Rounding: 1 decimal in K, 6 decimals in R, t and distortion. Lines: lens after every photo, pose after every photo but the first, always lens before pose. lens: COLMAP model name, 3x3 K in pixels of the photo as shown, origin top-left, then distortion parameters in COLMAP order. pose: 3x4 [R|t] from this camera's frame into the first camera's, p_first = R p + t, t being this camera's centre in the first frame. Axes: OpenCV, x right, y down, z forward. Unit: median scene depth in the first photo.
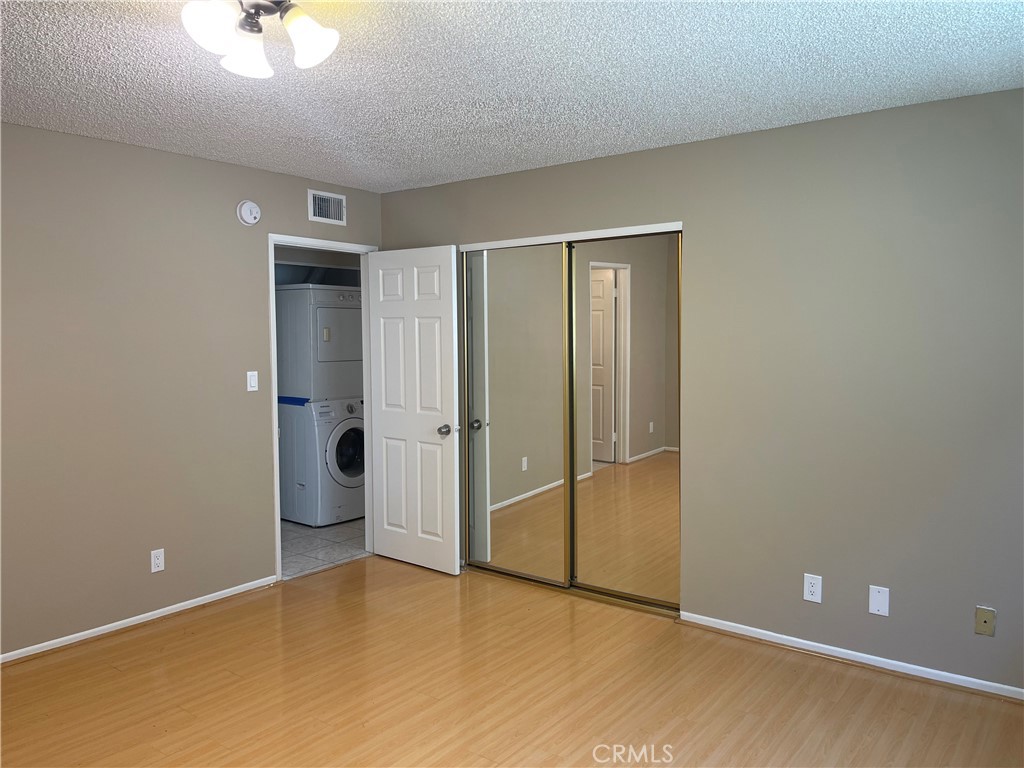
lens RADIAL K [[764.4, 0, 514.3], [0, 764.4, 365.7], [0, 0, 1]] dist [0.052246, -0.082298]
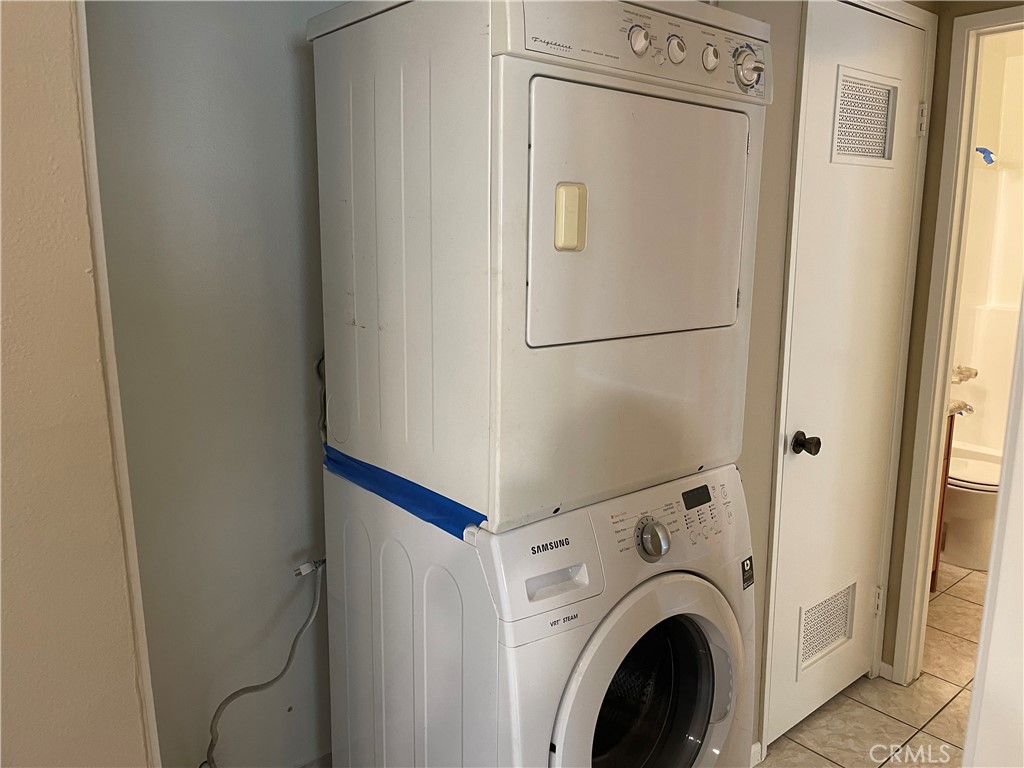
lens RADIAL K [[764.4, 0, 514.3], [0, 764.4, 365.7], [0, 0, 1]] dist [0.052246, -0.082298]
pose [[0.979245, 0.047085, -0.197133, -0.215779], [-0.022741, 0.992024, 0.123981, -0.025715], [0.201398, -0.116925, 0.972506, 0.786903]]
